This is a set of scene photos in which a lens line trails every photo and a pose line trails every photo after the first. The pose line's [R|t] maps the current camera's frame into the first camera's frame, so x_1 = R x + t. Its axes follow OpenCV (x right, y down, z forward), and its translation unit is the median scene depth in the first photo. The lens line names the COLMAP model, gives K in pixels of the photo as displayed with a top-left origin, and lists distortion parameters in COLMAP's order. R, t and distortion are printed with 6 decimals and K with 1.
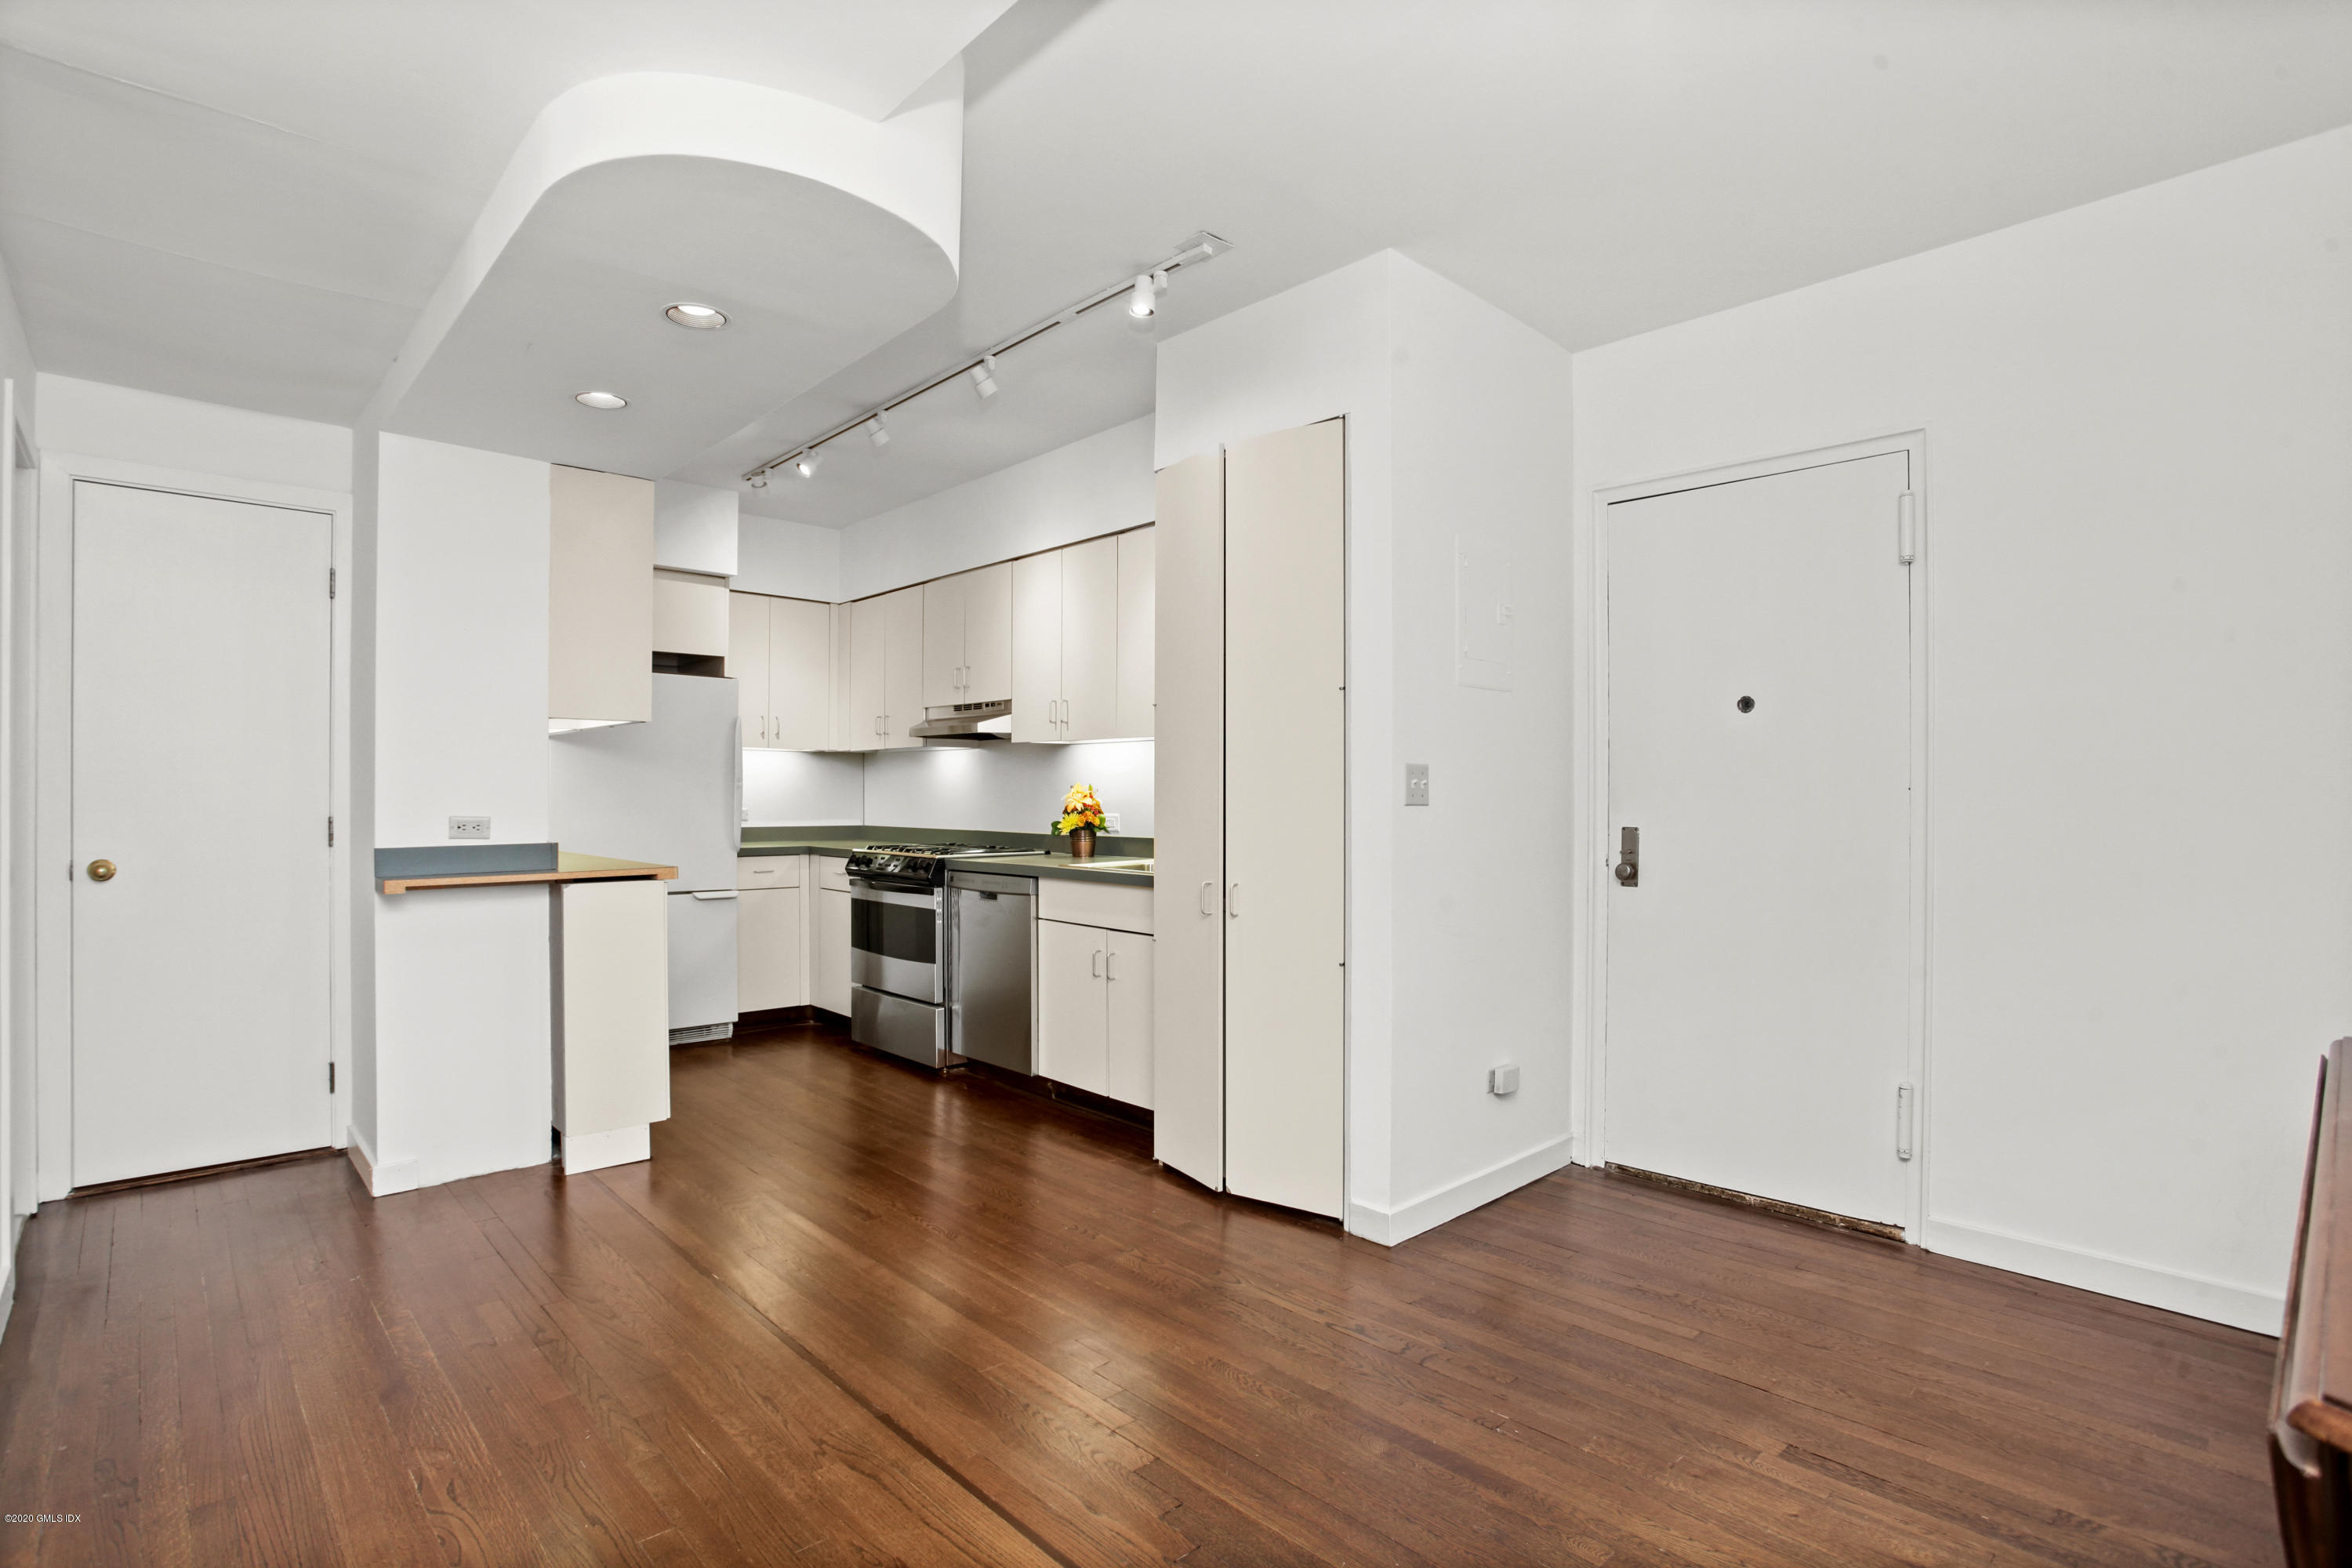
lens RADIAL K [[1114.1, 0, 1176.1], [0, 1114.1, 820.7], [0, 0, 1]] dist [-0.002886, -0.000164]
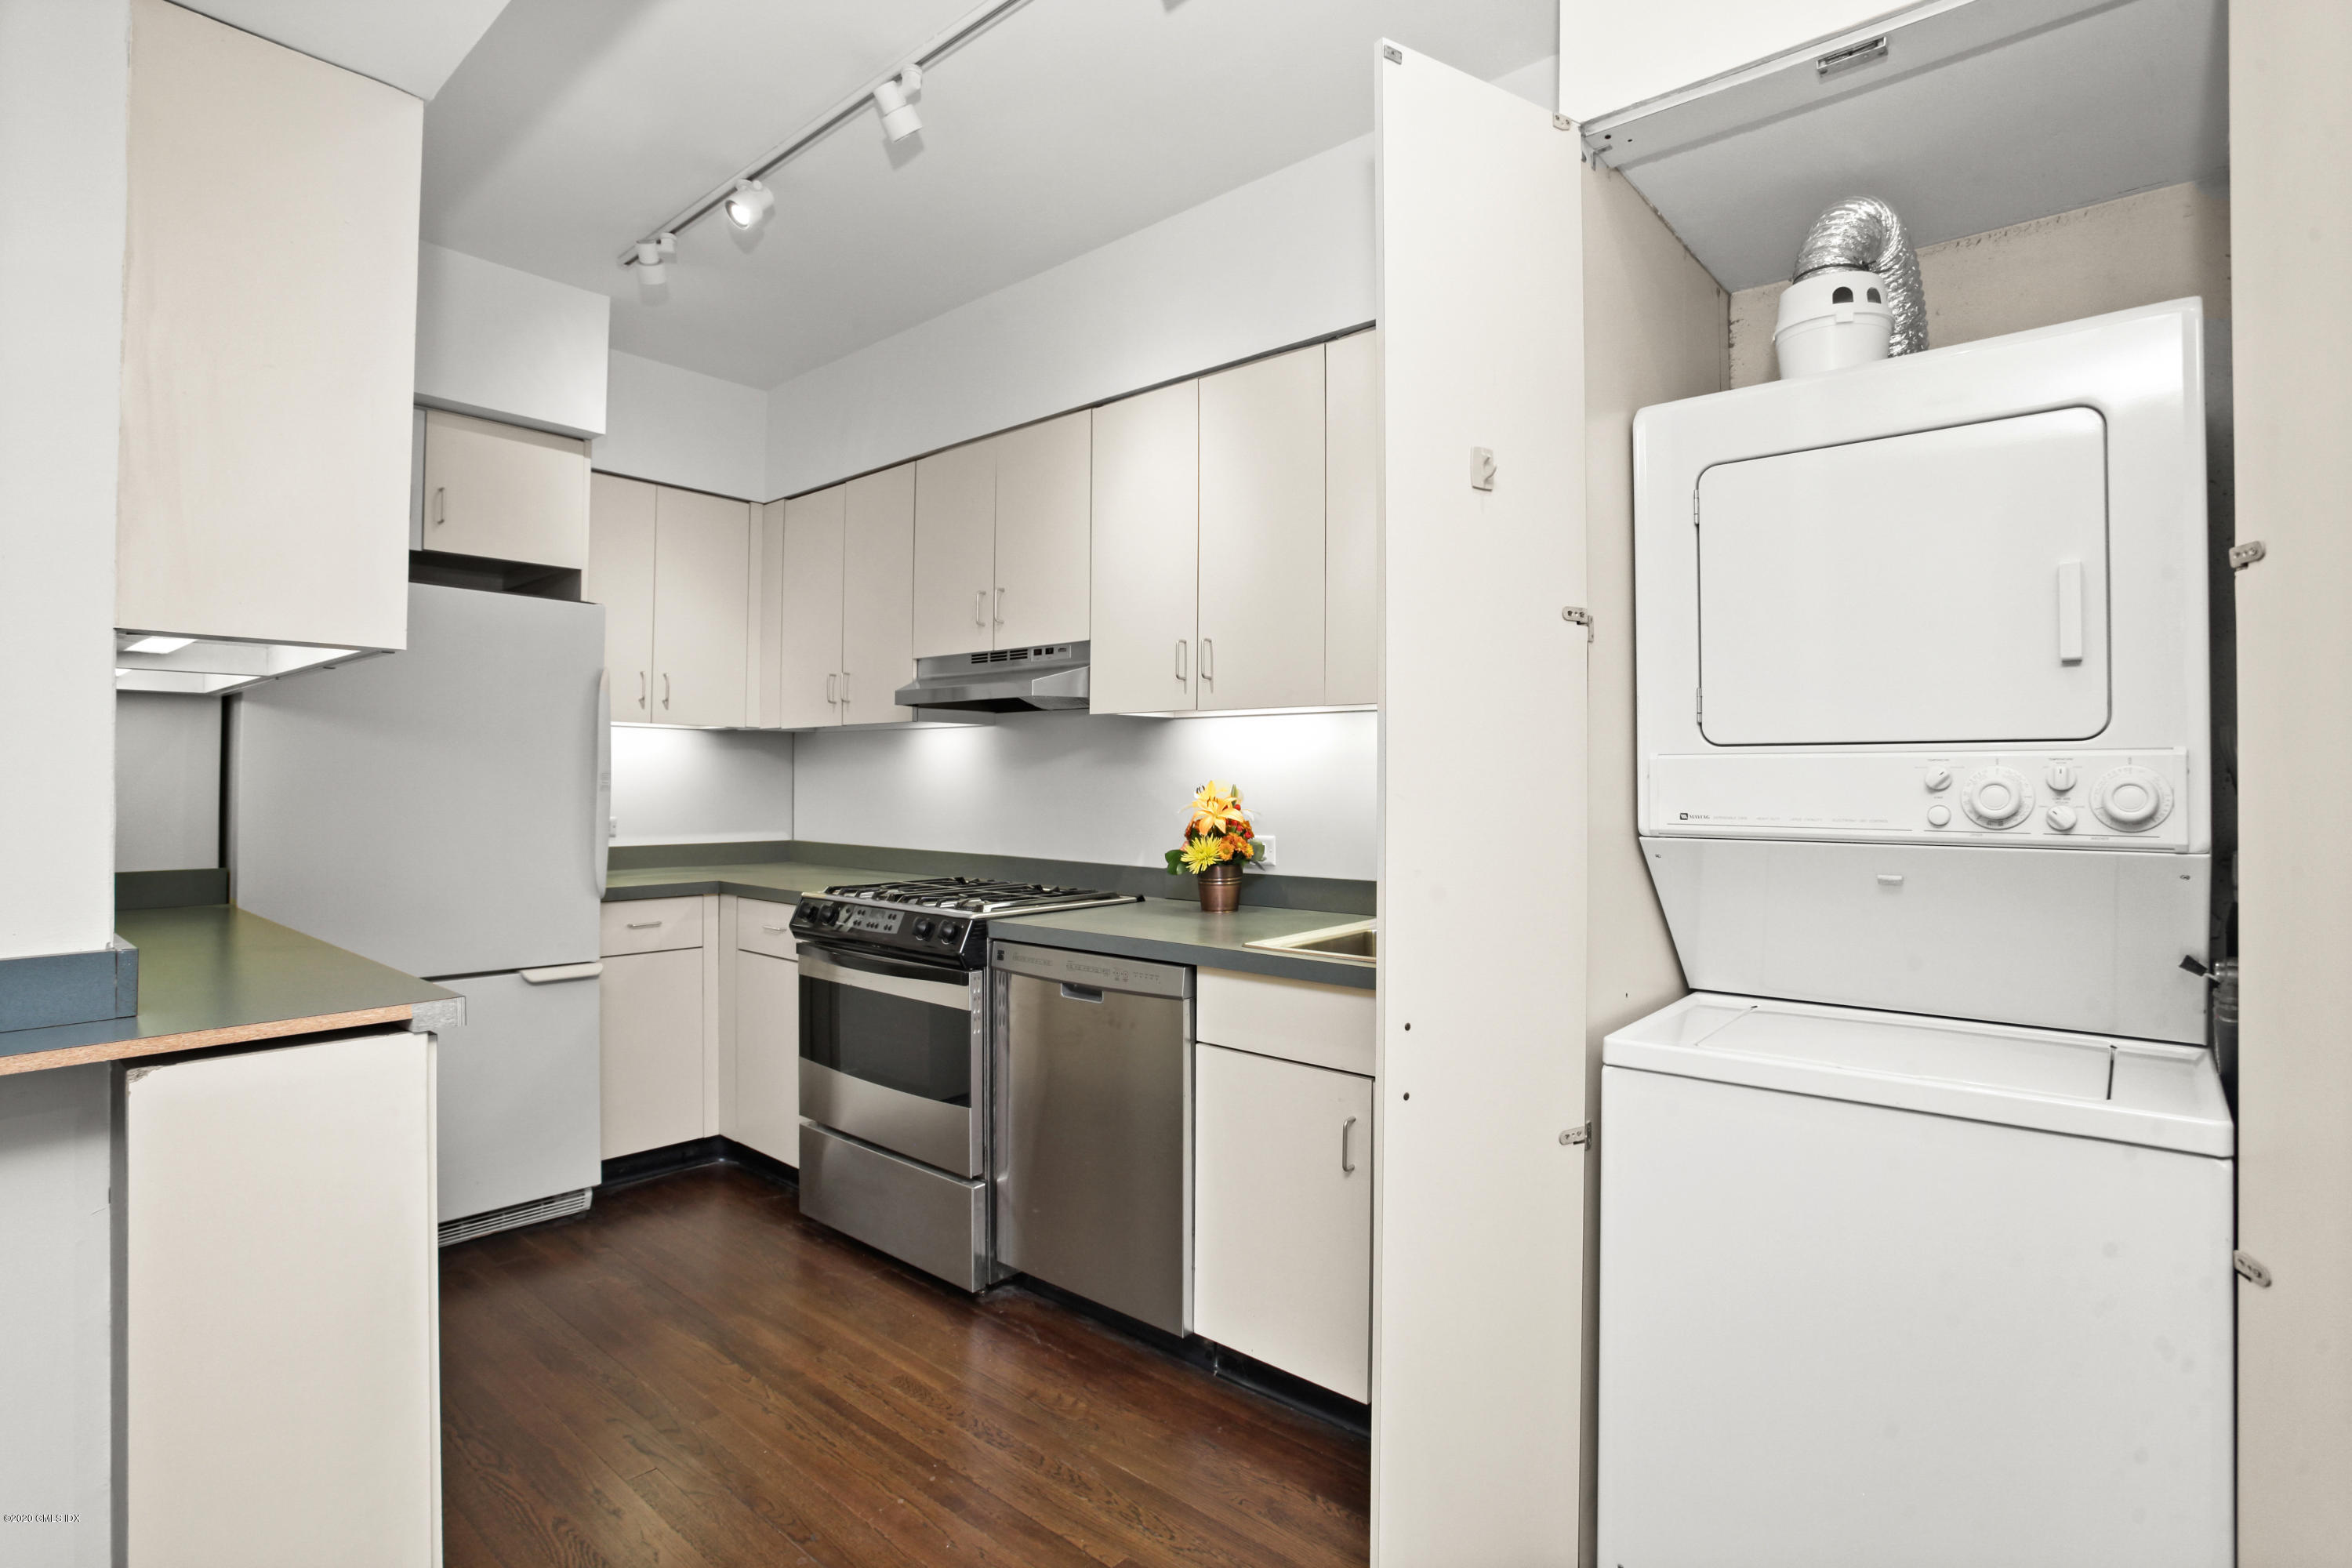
lens RADIAL K [[1139.4, 0, 1168.5], [0, 1139.4, 781.9], [0, 0, 1]] dist [-0.030851, 0.009262]
pose [[0.995064, -0.000695, 0.099235, -0.169403], [0.002600, 0.999815, -0.019069, -0.023505], [-0.099203, 0.019233, 0.994881, 0.408752]]
